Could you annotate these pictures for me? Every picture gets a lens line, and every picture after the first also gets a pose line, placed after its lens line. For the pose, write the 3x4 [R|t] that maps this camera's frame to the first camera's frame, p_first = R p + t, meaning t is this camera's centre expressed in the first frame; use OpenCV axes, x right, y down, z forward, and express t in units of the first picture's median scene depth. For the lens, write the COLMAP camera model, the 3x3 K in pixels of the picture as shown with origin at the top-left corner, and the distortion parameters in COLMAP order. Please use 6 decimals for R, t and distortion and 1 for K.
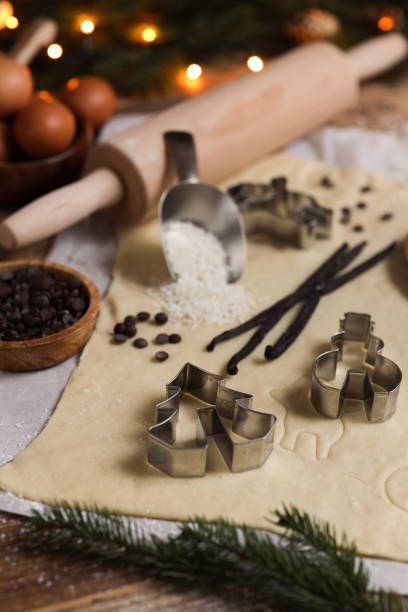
lens RADIAL K [[1602.5, 0, 203.1], [0, 1602.5, 307.8], [0, 0, 1]] dist [-0.174107, 0.000000]
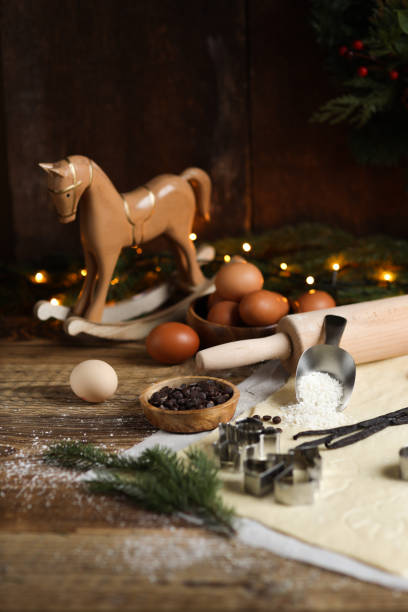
lens RADIAL K [[1602.5, 0, 210.6], [0, 1602.5, 361.3], [0, 0, 1]] dist [-0.174107, 0.000000]
pose [[0.901786, 0.100728, -0.420280, 0.564949], [-0.192493, 0.964288, -0.181919, 0.248000], [0.386947, 0.244953, 0.888972, -0.393275]]
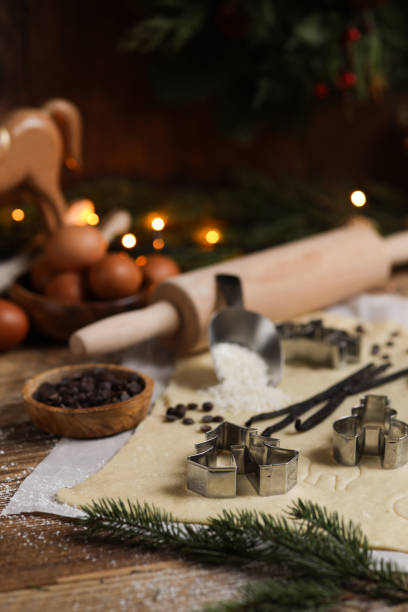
lens RADIAL K [[1602.5, 0, 206.4], [0, 1602.5, 303.1], [0, 0, 1]] dist [-0.174107, 0.000000]
pose [[0.997083, -0.018614, -0.074014, 0.061952], [-0.003236, 0.958617, -0.284682, 0.272753], [0.076250, 0.284091, 0.955761, -0.130659]]
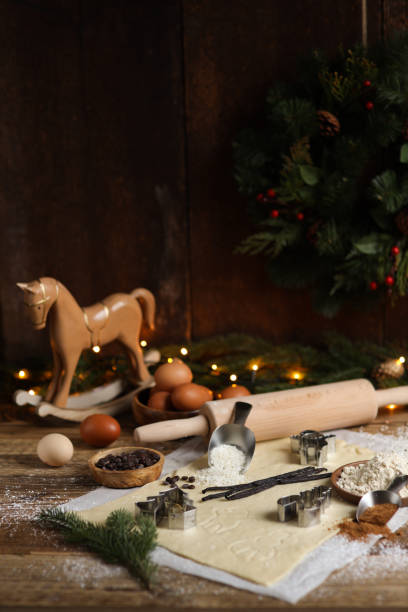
lens RADIAL K [[1602.5, 0, 202.7], [0, 1602.5, 309.8], [0, 0, 1]] dist [-0.174107, 0.000000]
pose [[0.888956, 0.058102, -0.454293, 0.896338], [-0.207059, 0.935746, -0.285492, 0.382571], [0.408515, 0.347856, 0.843867, -0.752147]]
